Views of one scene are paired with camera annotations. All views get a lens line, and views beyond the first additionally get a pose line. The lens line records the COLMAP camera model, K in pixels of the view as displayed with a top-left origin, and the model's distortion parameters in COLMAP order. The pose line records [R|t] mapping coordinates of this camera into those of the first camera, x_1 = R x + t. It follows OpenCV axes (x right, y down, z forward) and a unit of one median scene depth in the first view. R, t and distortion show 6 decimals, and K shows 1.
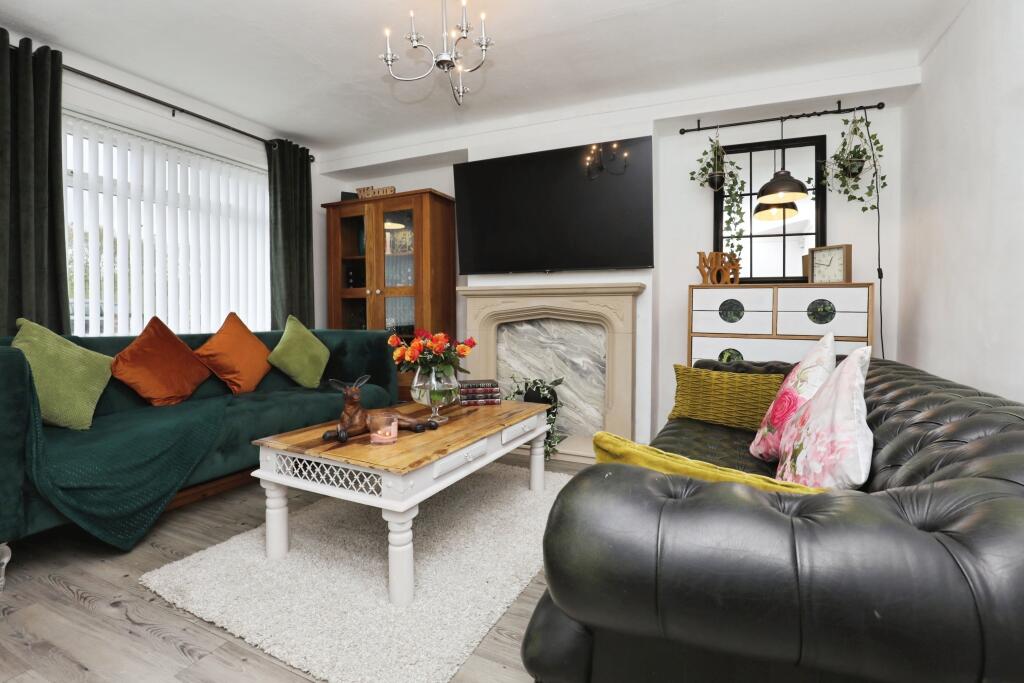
lens RADIAL K [[475.4, 0, 513.7], [0, 475.4, 334.0], [0, 0, 1]] dist [-0.039558, 0.007011]
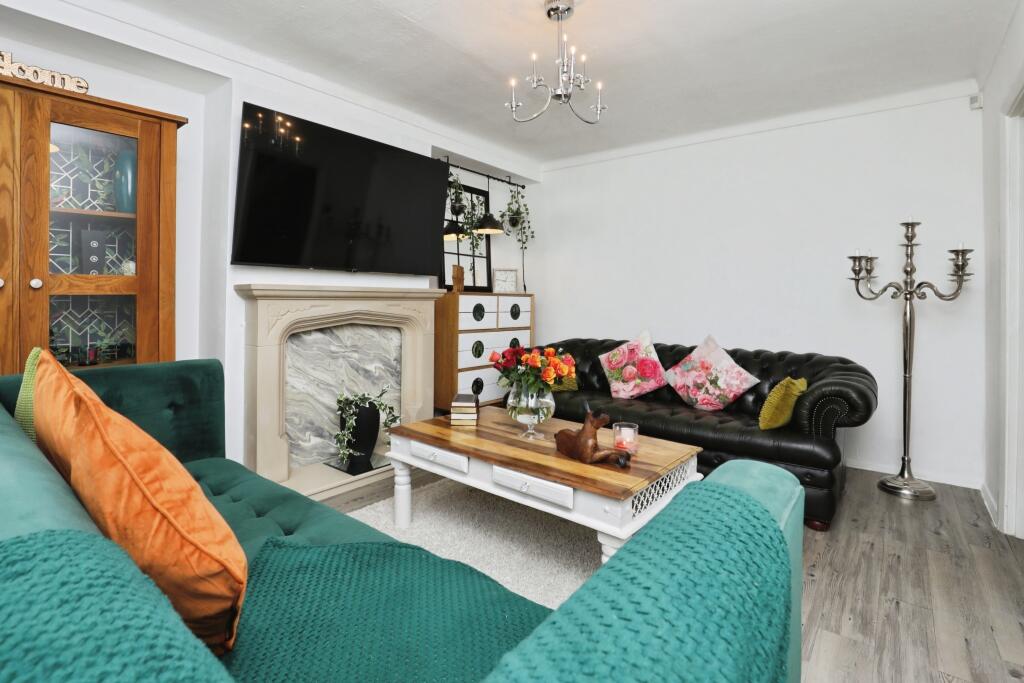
lens RADIAL K [[475.4, 0, 500.3], [0, 475.4, 300.7], [0, 0, 1]] dist [-0.039558, 0.007011]
pose [[0.266526, -0.008345, 0.963792, -0.695860], [0.026169, 0.999657, 0.001419, -0.070123], [-0.963472, 0.024844, 0.266653, 0.499111]]
